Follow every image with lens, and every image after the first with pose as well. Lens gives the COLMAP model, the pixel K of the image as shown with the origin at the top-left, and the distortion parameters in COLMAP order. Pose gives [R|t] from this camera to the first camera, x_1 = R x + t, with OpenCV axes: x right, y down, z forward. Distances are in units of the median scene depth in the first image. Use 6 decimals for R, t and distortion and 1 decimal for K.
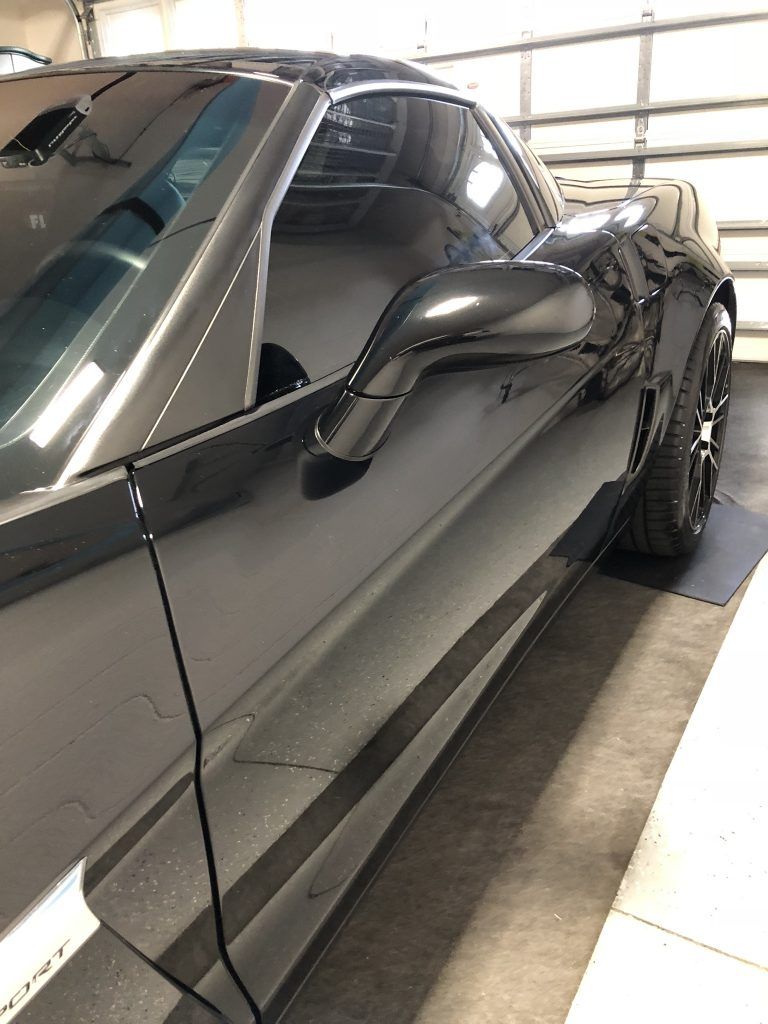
lens RADIAL K [[838.5, 0, 421.5], [0, 838.5, 509.9], [0, 0, 1]] dist [0.009260, 0.009456]
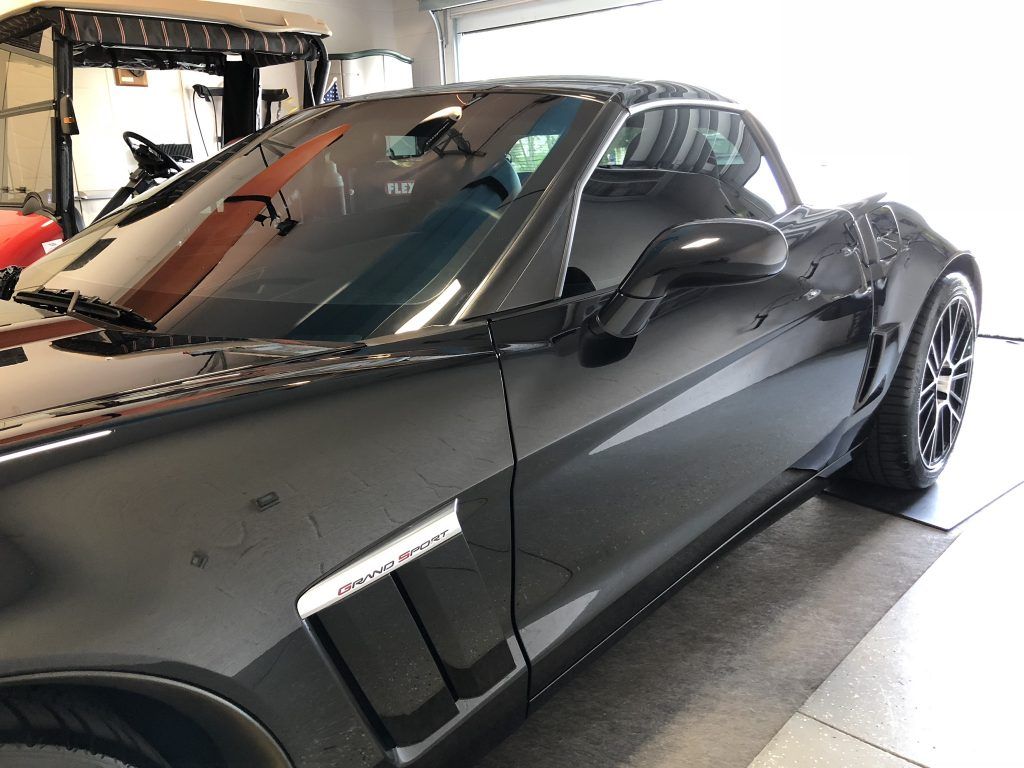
lens RADIAL K [[854.6, 0, 512.0], [0, 854.6, 384.0], [0, 0, 1]] dist [-0.062757, 0.002103]
pose [[0.968708, 0.063752, -0.239877, 0.071210], [-0.094555, 0.988361, -0.119169, 0.155102], [0.229488, 0.138121, 0.963461, -0.362552]]
